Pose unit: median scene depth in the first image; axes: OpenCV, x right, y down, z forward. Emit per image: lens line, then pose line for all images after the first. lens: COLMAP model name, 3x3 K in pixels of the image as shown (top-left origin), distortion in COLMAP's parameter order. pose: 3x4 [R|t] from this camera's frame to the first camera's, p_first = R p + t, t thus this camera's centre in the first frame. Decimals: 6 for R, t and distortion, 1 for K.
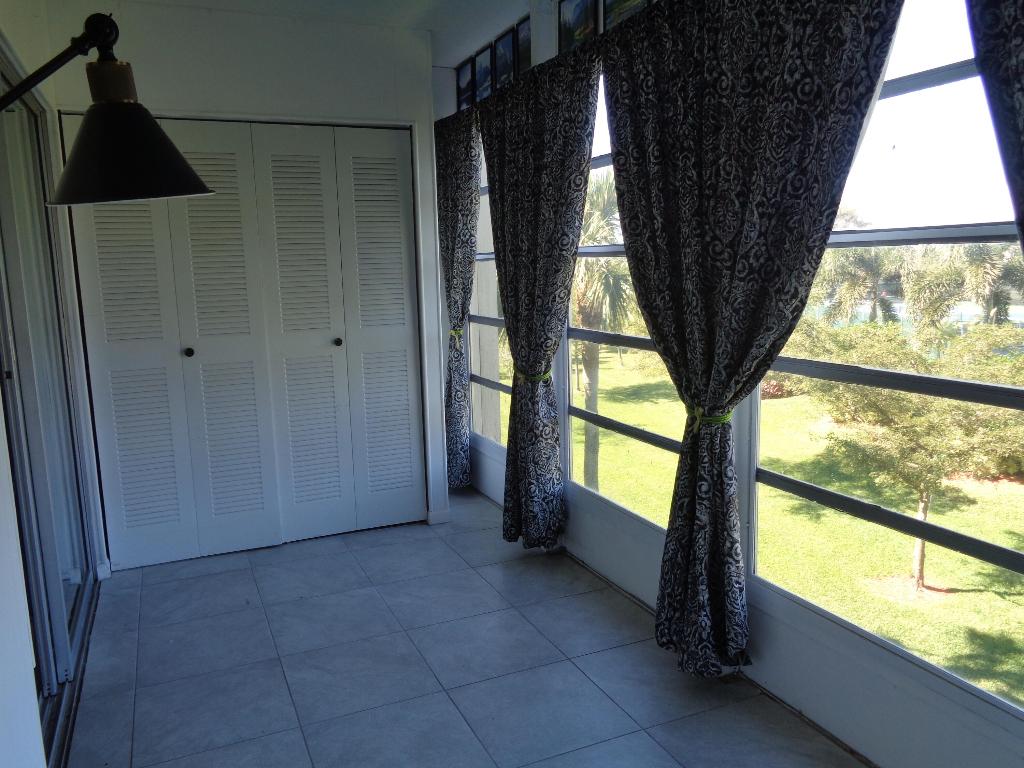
lens RADIAL K [[771.8, 0, 510.7], [0, 771.8, 383.4], [0, 0, 1]] dist [0.006664, -0.004773]
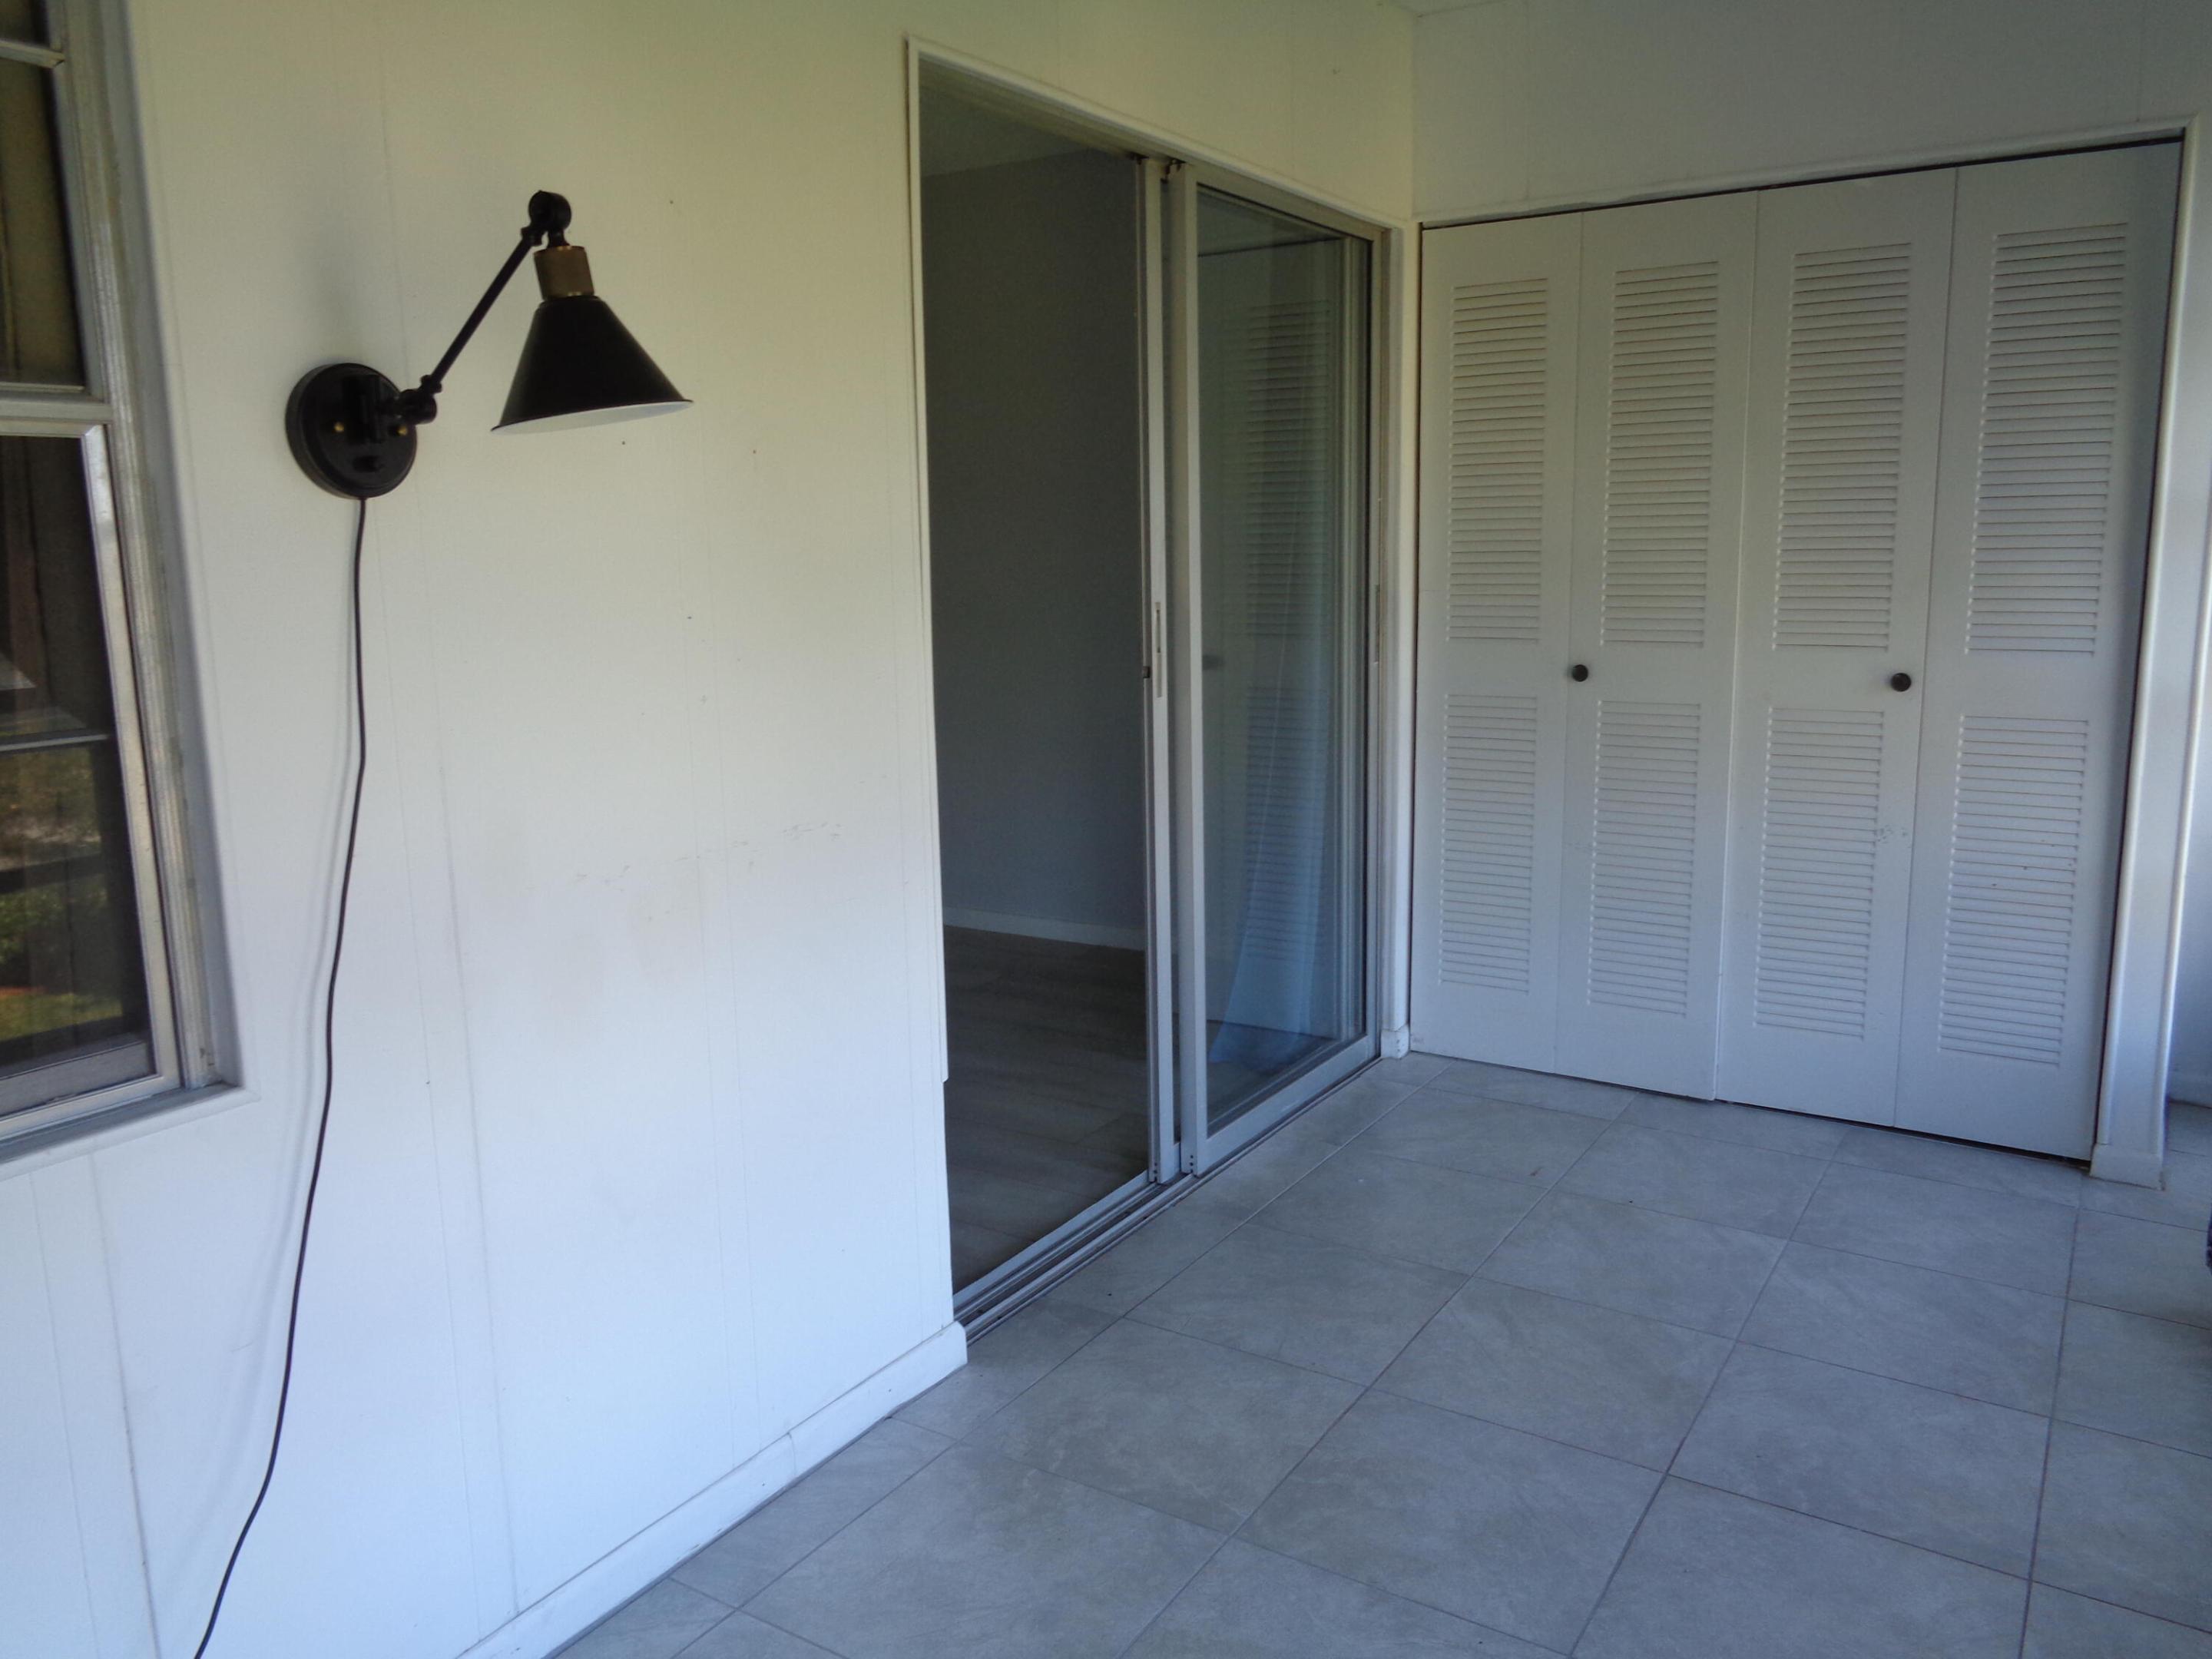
lens RADIAL K [[1667.2, 0, 1103.4], [0, 1667.2, 827.6], [0, 0, 1]] dist [0.006664, -0.004773]
pose [[0.552716, 0.166097, -0.816650, 0.318637], [-0.128894, 0.985183, 0.113139, -0.023396], [0.823342, 0.042727, 0.565935, 0.125643]]
